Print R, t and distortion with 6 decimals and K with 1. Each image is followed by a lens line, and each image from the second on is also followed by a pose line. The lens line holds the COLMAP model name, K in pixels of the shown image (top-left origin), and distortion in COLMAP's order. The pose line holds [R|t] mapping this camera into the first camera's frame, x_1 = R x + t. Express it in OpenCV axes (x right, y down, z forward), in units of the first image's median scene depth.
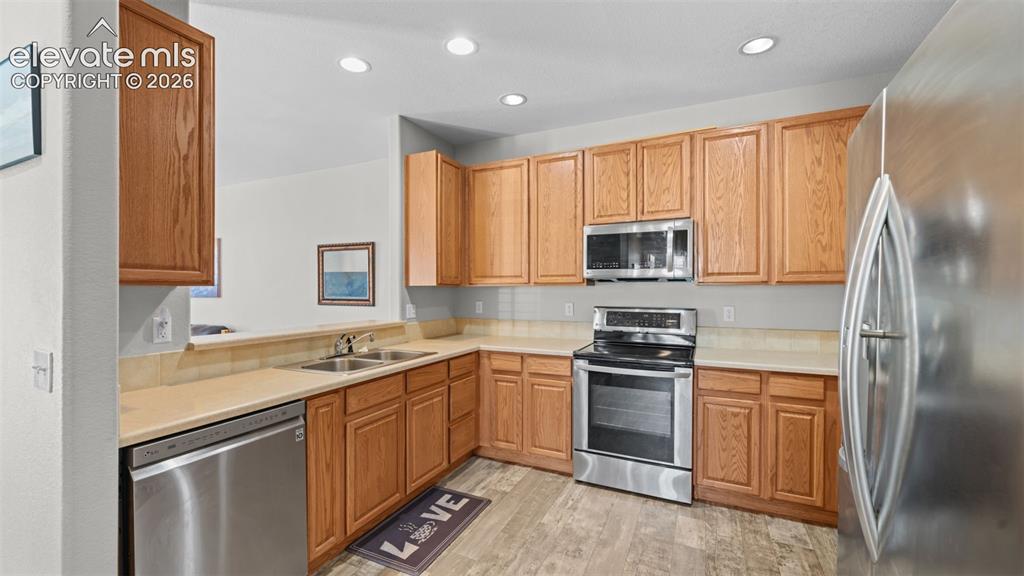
lens RADIAL K [[413.7, 0, 507.0], [0, 413.7, 289.8], [0, 0, 1]] dist [0.013698, -0.000844]
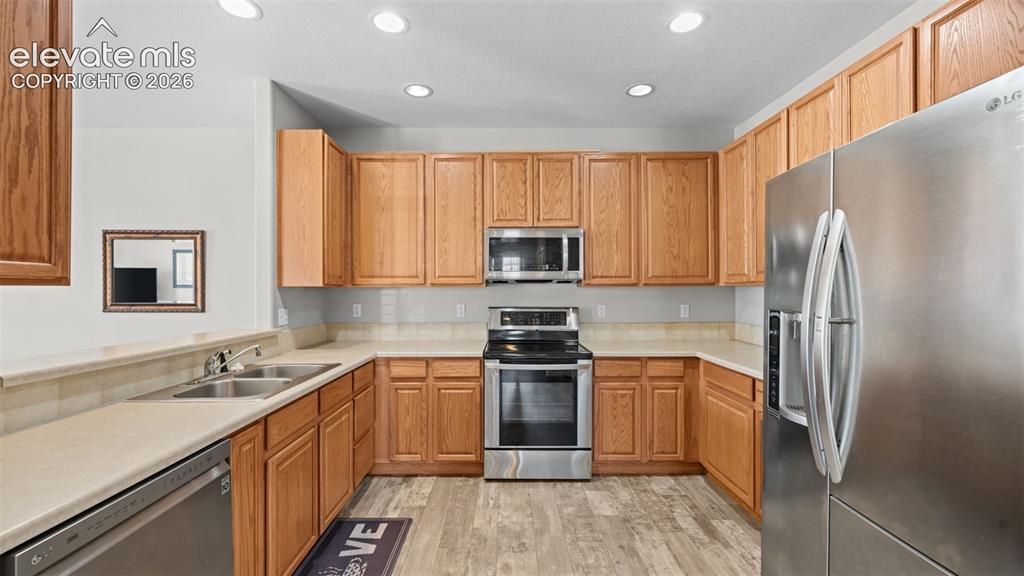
lens RADIAL K [[413.7, 0, 507.0], [0, 413.7, 289.8], [0, 0, 1]] dist [0.013698, -0.000844]
pose [[0.904416, -0.000720, 0.426652, -0.224270], [0.002160, 0.999993, -0.002891, 0.000188], [-0.426647, 0.003536, 0.904411, 0.063770]]
